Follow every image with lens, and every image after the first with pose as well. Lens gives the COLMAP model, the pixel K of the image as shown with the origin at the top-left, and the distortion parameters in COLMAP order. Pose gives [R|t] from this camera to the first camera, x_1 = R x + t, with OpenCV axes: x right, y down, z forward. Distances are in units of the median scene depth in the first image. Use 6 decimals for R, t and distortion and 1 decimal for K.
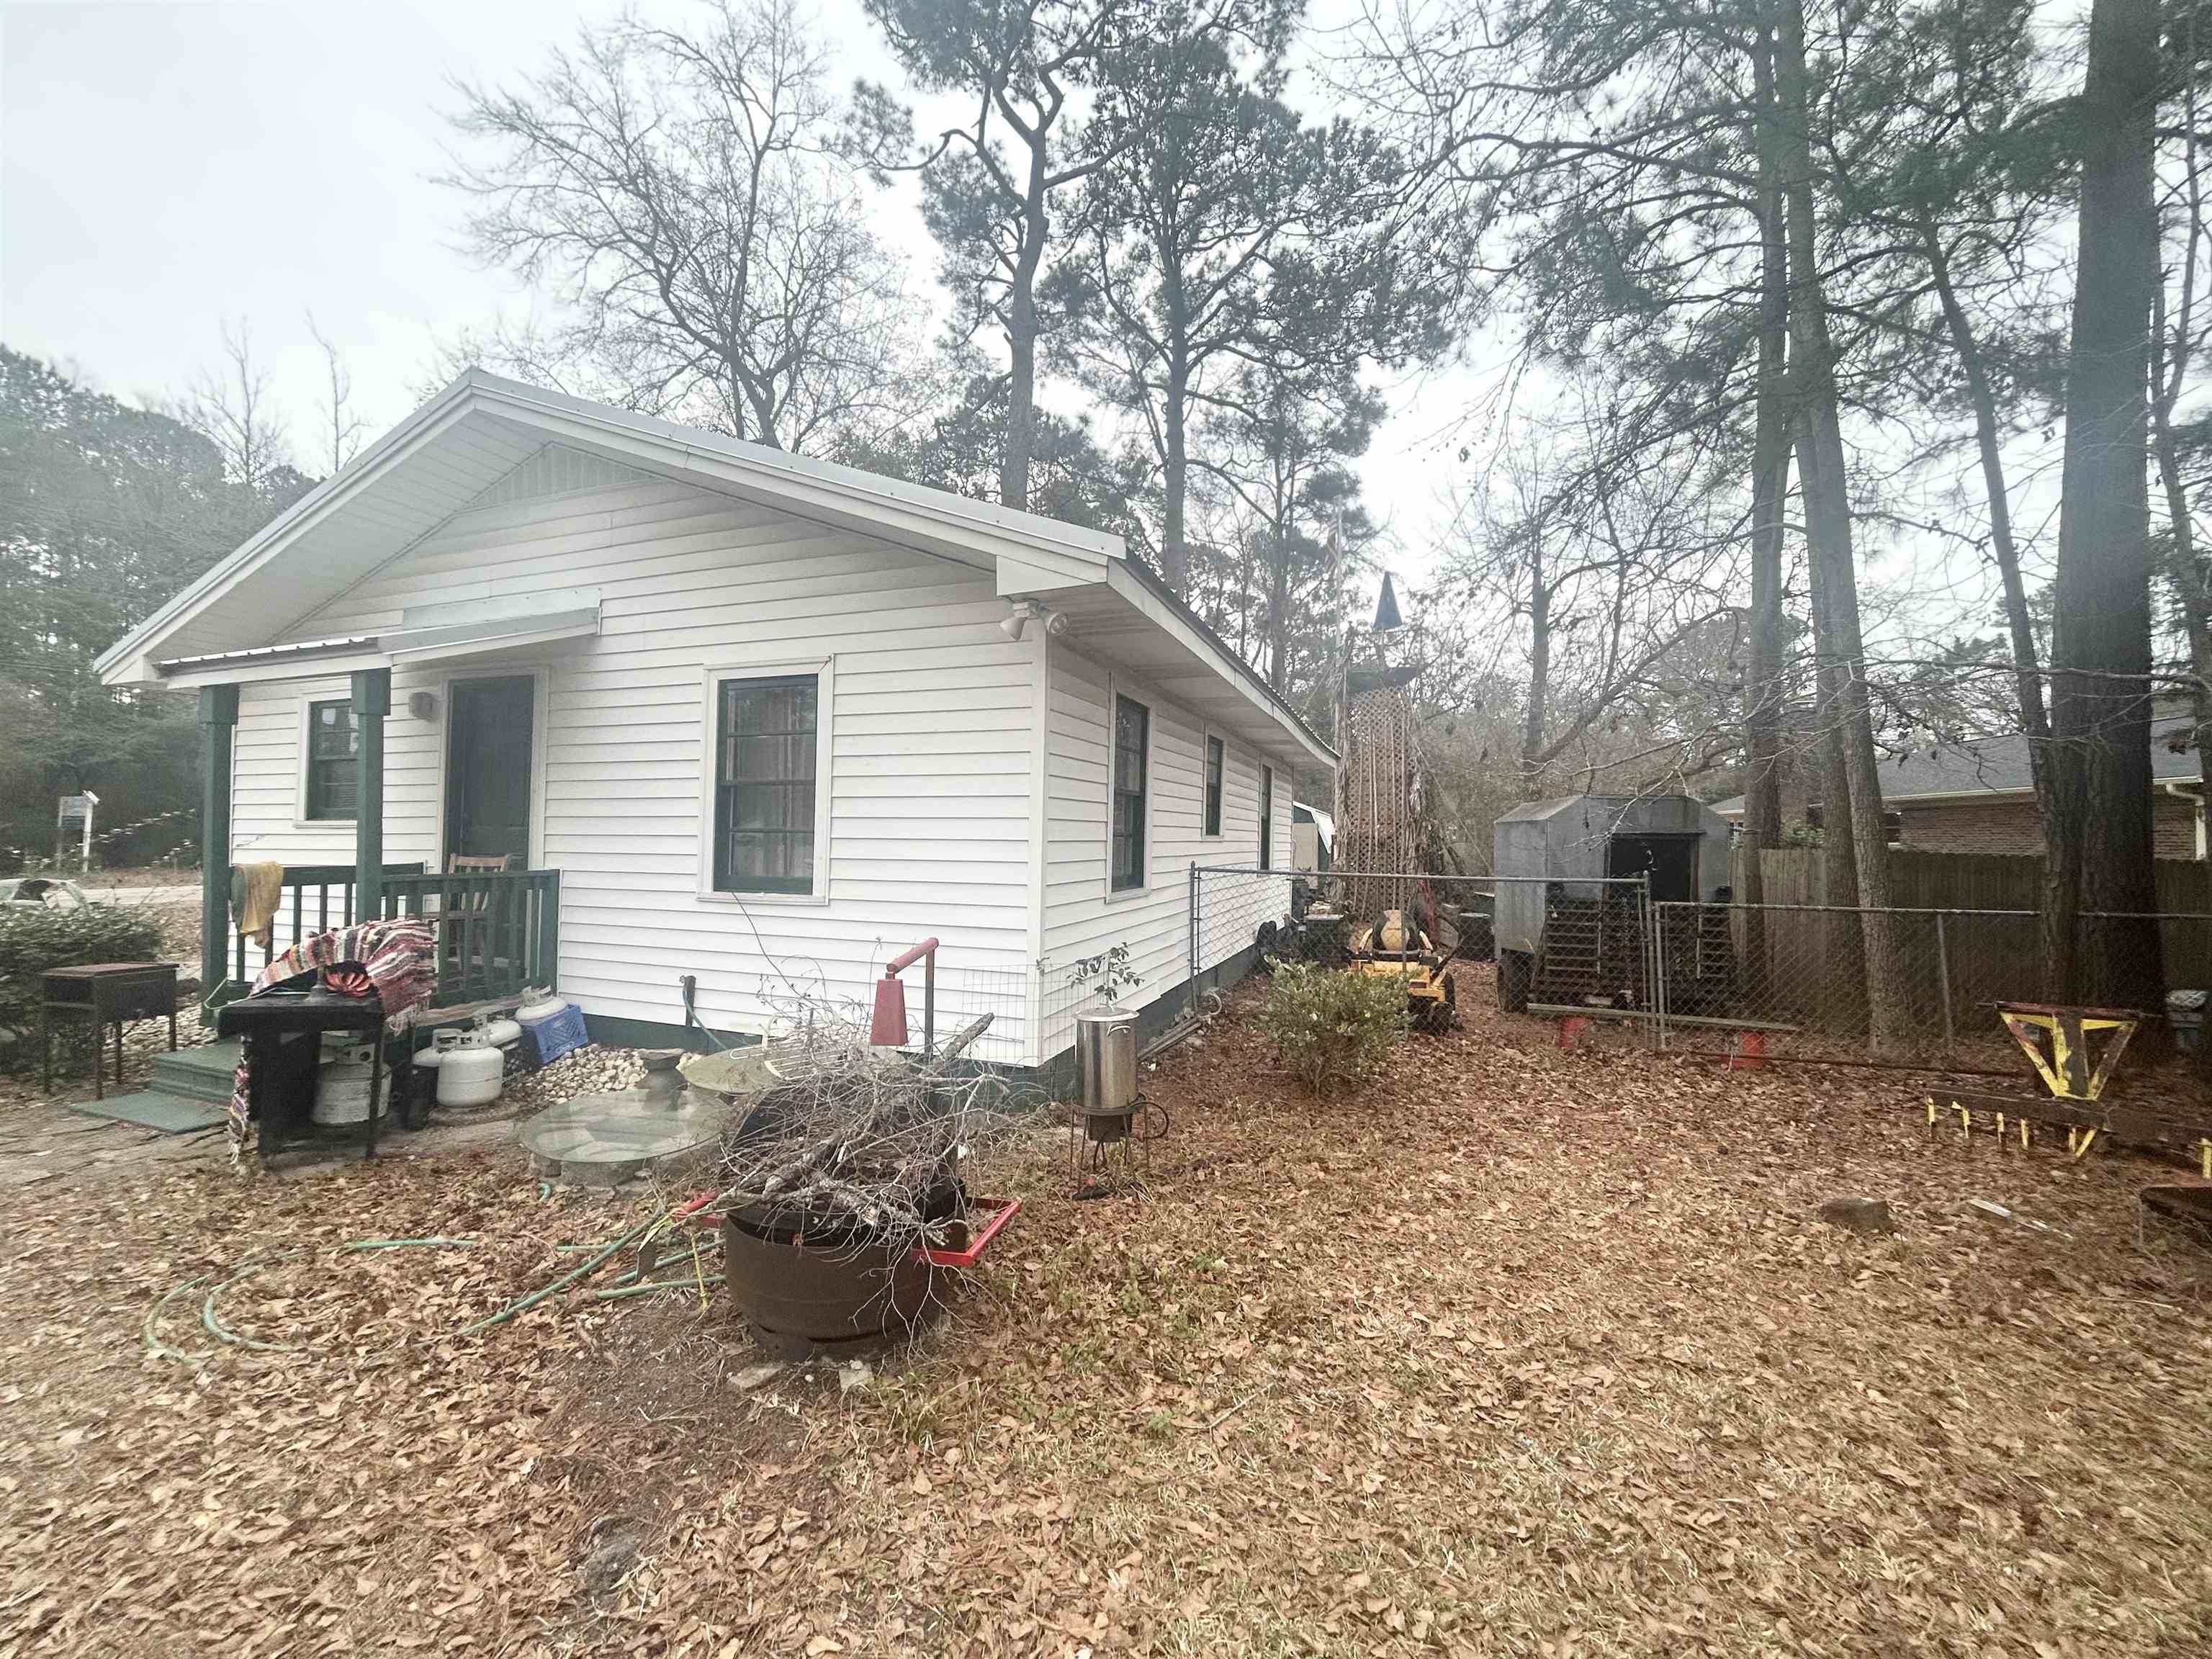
lens RADIAL K [[876.2, 0, 1104.8], [0, 876.2, 828.2], [0, 0, 1]] dist [-0.002414, 0.000093]
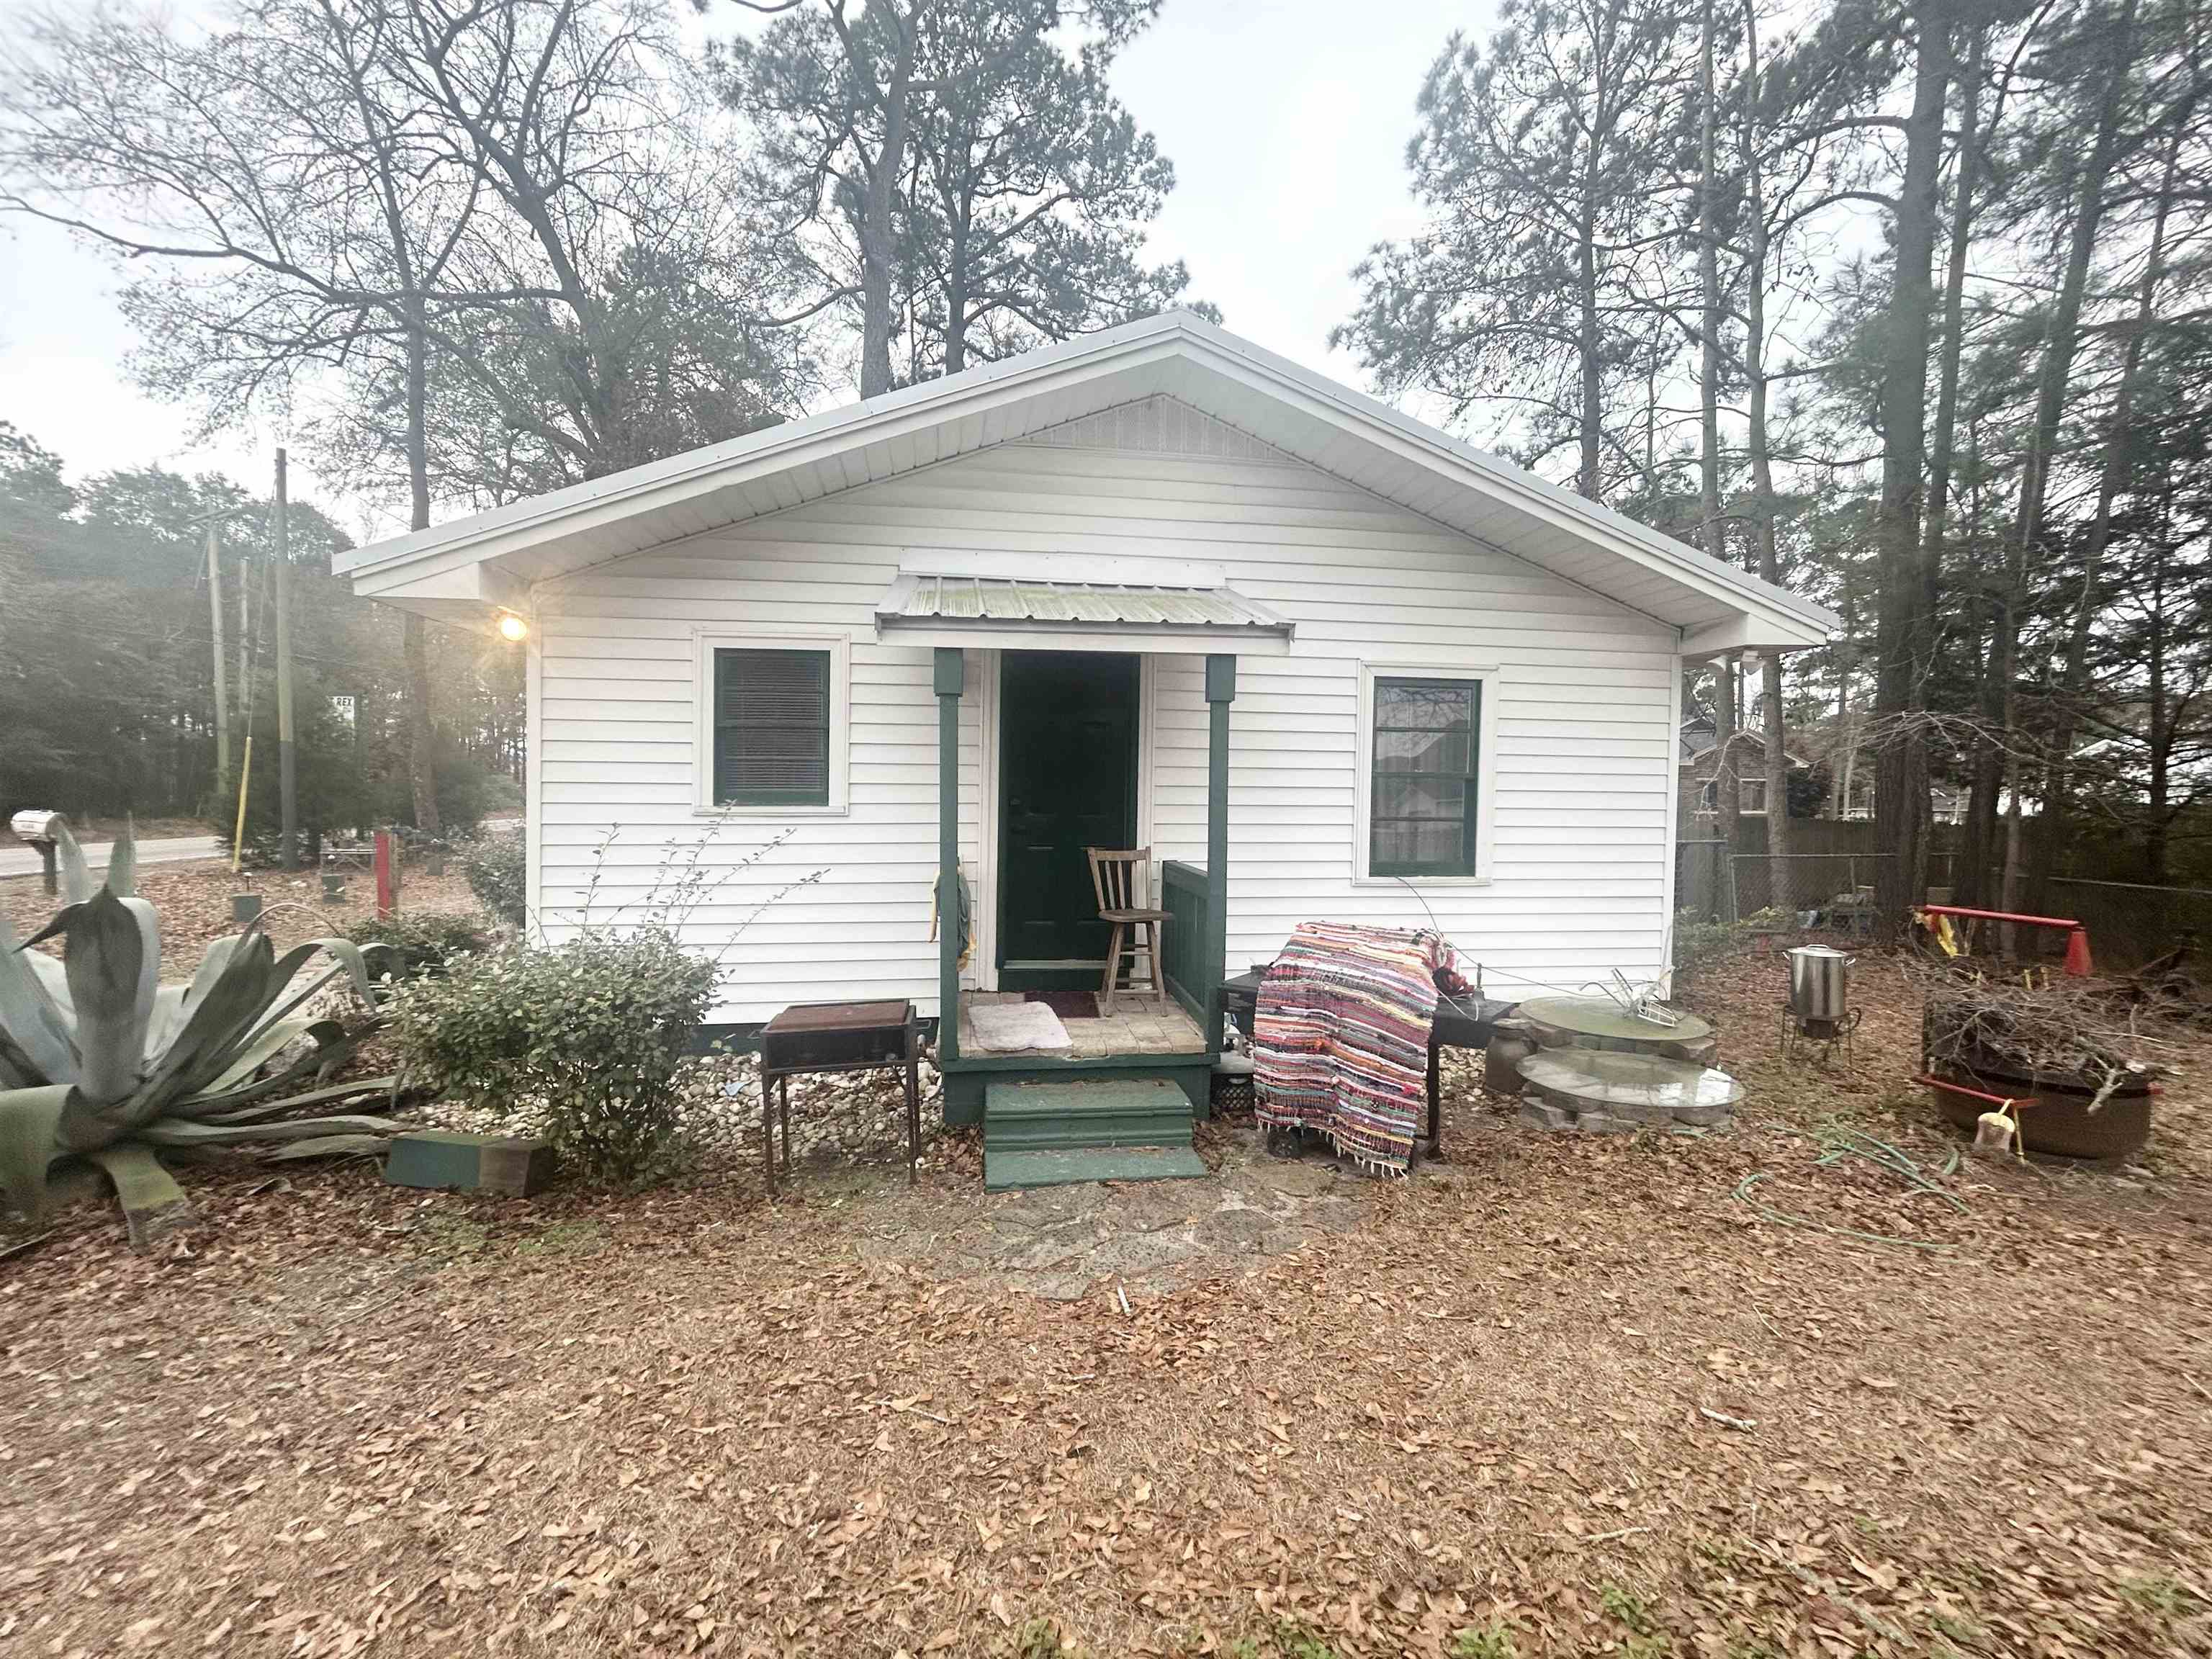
lens RADIAL K [[876.2, 0, 1106.4], [0, 876.2, 831.6], [0, 0, 1]] dist [-0.002414, 0.000093]
pose [[0.885703, -0.022297, 0.463716, -1.244834], [-0.002273, 0.998626, 0.052360, -0.038415], [-0.464246, -0.047429, 0.884435, 0.215784]]
